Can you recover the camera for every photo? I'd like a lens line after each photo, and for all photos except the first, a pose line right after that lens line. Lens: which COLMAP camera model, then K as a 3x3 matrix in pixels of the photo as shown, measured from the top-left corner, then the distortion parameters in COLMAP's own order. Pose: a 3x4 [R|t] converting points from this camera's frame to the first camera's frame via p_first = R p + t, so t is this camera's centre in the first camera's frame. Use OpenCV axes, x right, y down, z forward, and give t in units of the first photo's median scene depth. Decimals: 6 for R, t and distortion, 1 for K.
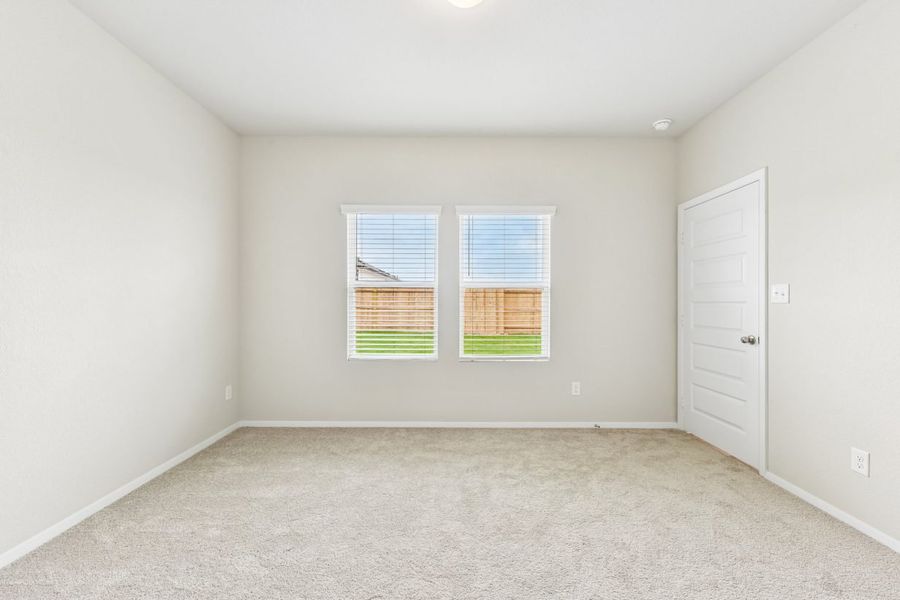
lens RADIAL K [[354.3, 0, 455.8], [0, 354.3, 306.8], [0, 0, 1]] dist [-0.001311, -0.000165]
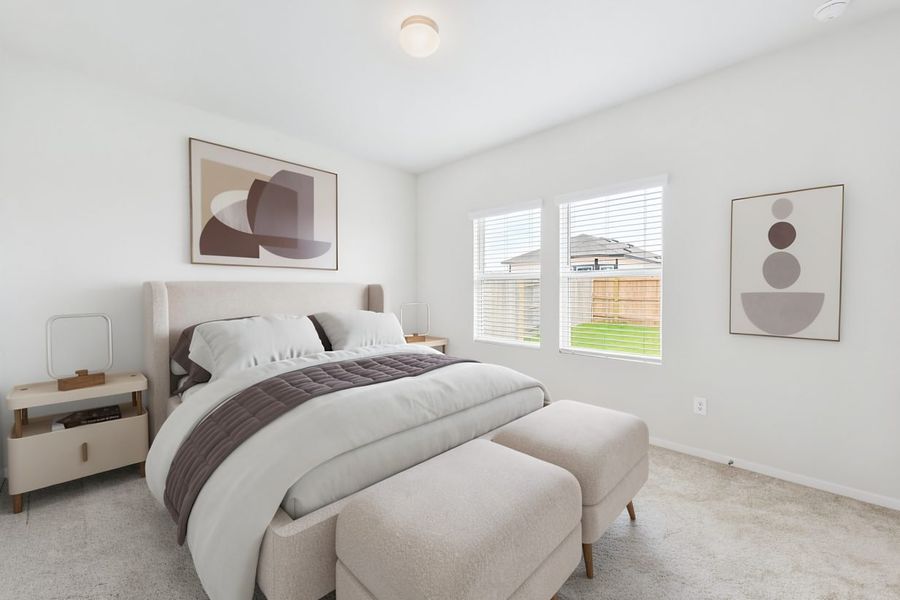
lens RADIAL K [[354.3, 0, 455.8], [0, 354.3, 306.8], [0, 0, 1]] dist [-0.001311, -0.000165]
pose [[0.720339, 0.027529, -0.693076, 0.509787], [0.001395, 0.999153, 0.041137, -0.017018], [0.693621, -0.030599, 0.719690, 0.087238]]
